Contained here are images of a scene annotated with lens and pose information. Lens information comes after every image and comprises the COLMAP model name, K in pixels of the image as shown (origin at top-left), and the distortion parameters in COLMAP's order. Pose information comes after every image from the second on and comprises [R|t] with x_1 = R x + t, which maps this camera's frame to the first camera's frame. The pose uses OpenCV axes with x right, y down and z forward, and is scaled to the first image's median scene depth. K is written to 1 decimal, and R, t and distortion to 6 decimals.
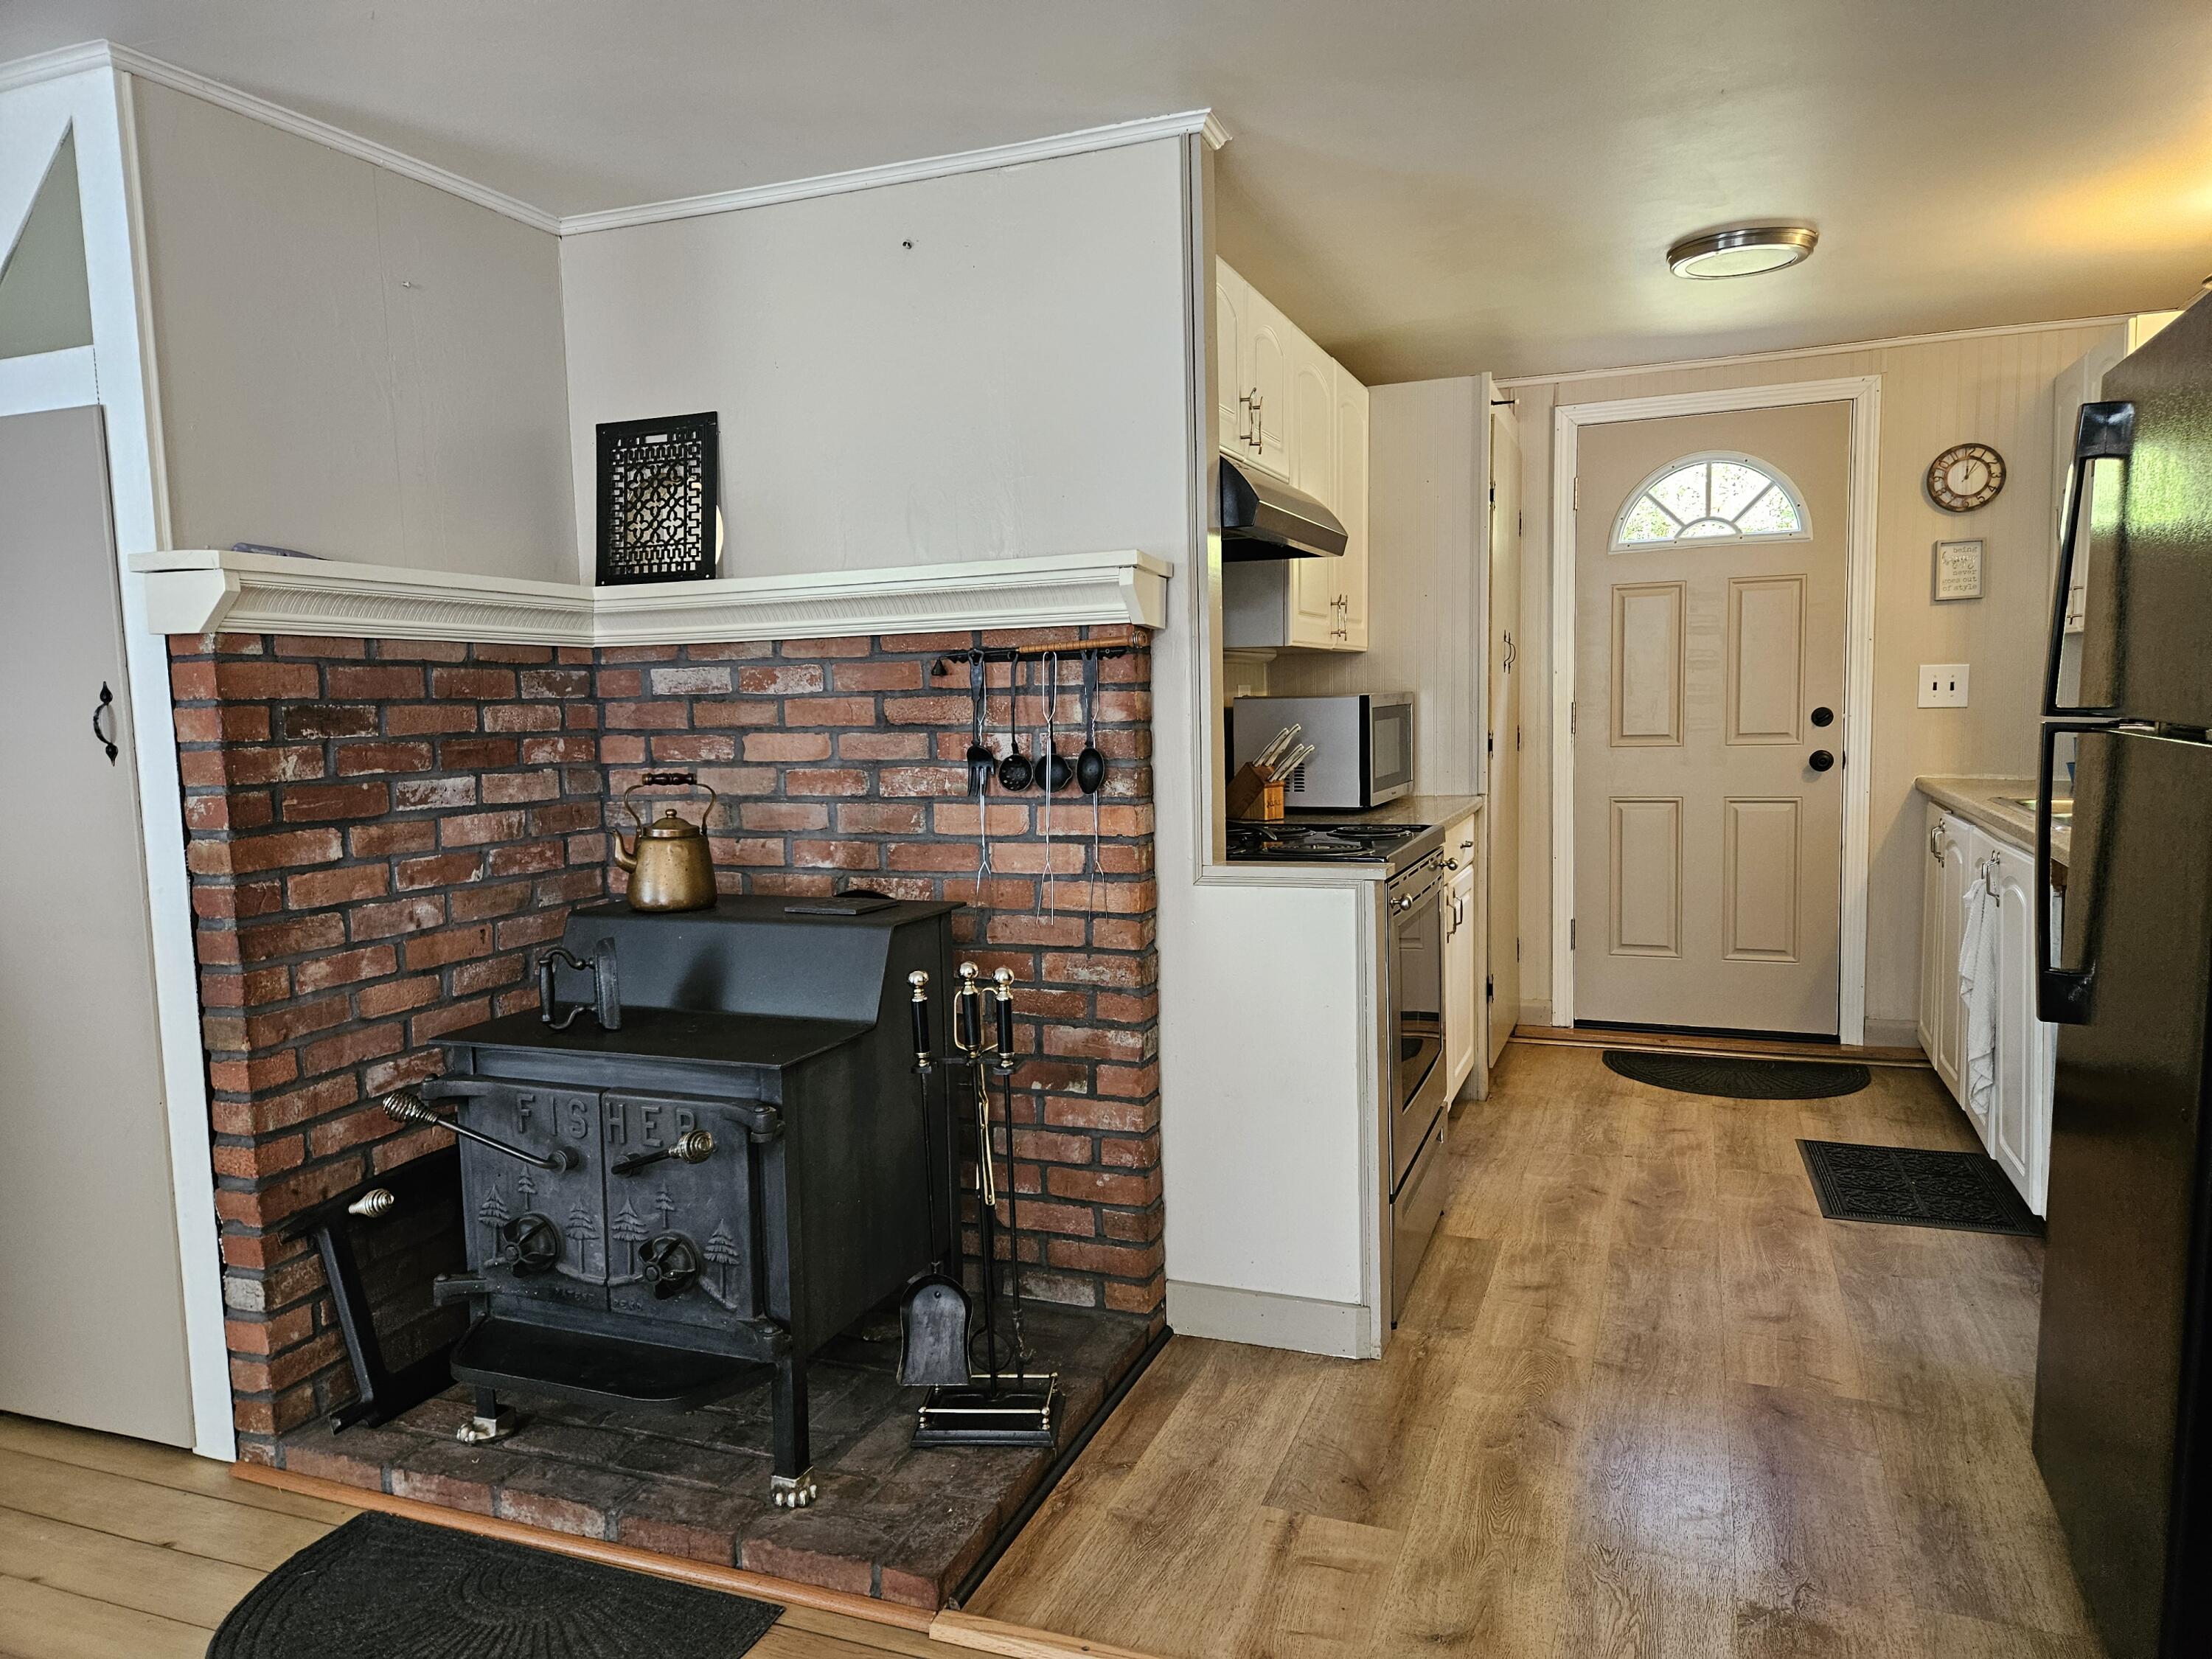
lens RADIAL K [[1476.9, 0, 1103.5], [0, 1476.9, 841.1], [0, 0, 1]] dist [0.013805, -0.001173]
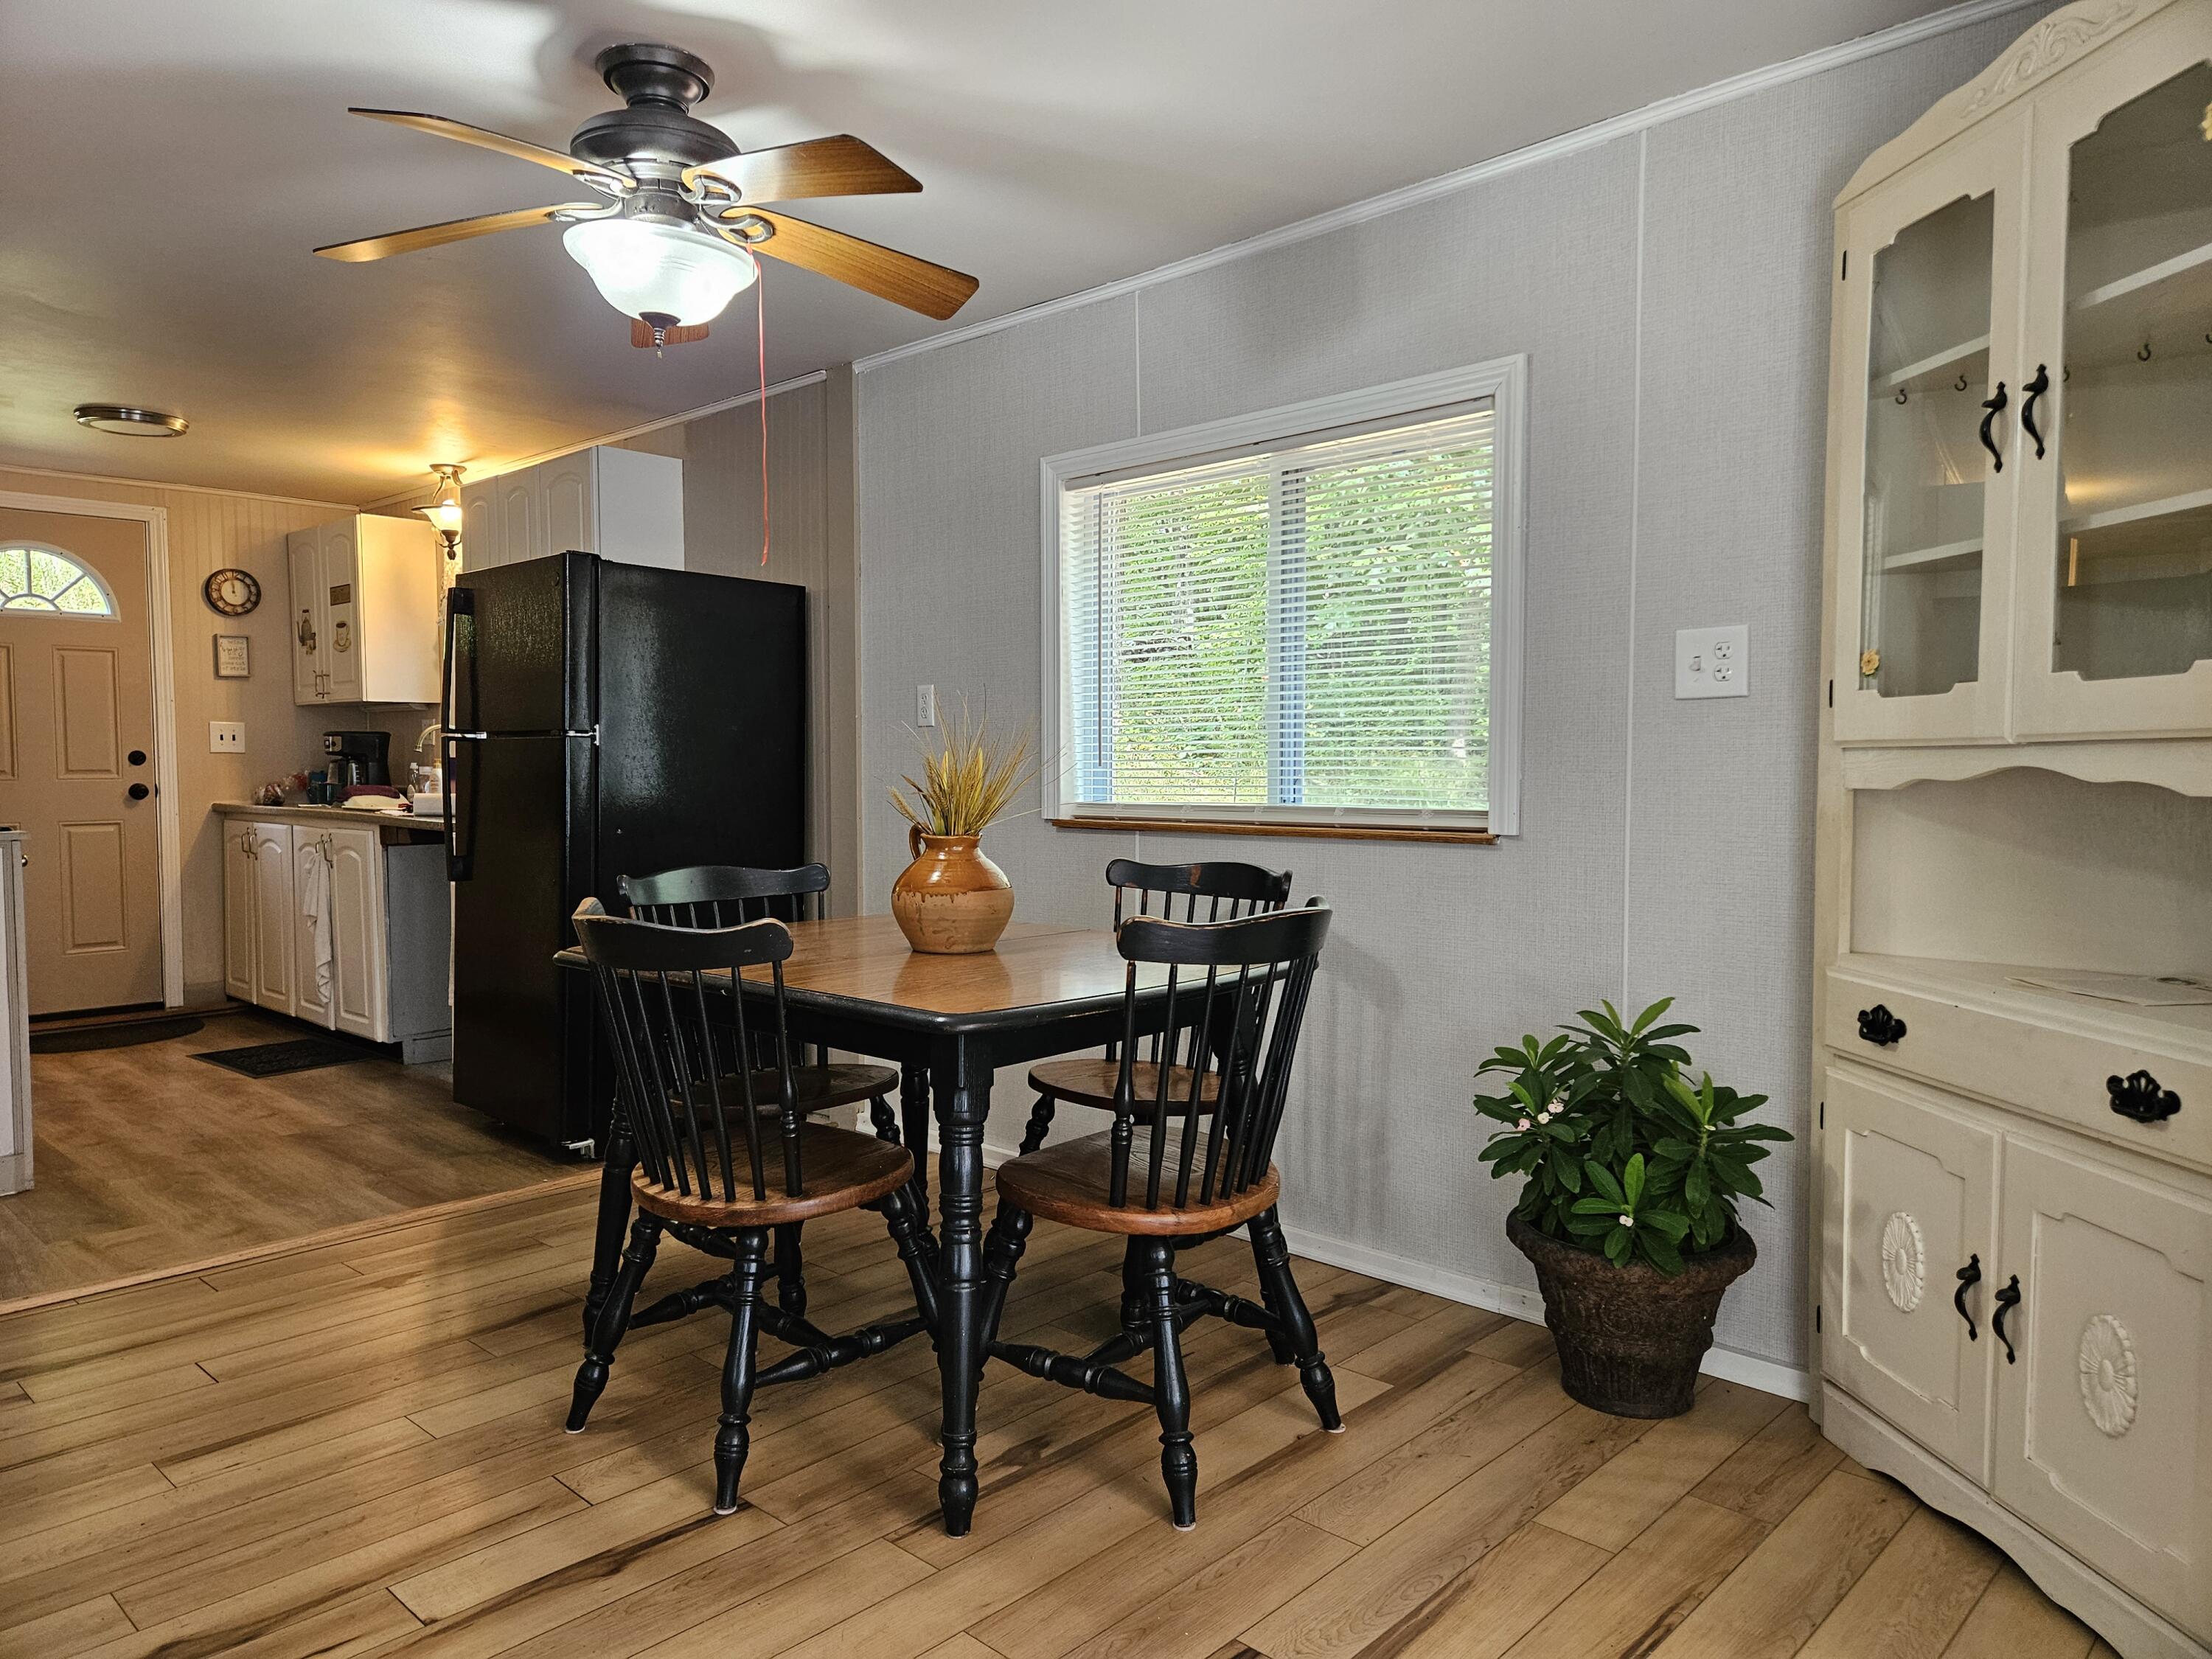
lens RADIAL K [[1476.9, 0, 1103.5], [0, 1476.9, 841.1], [0, 0, 1]] dist [0.013805, -0.001173]
pose [[0.374505, -0.026622, 0.926843, -0.691560], [0.079548, 0.996825, -0.003510, 0.103678], [-0.923806, 0.075043, 0.375434, -0.460629]]
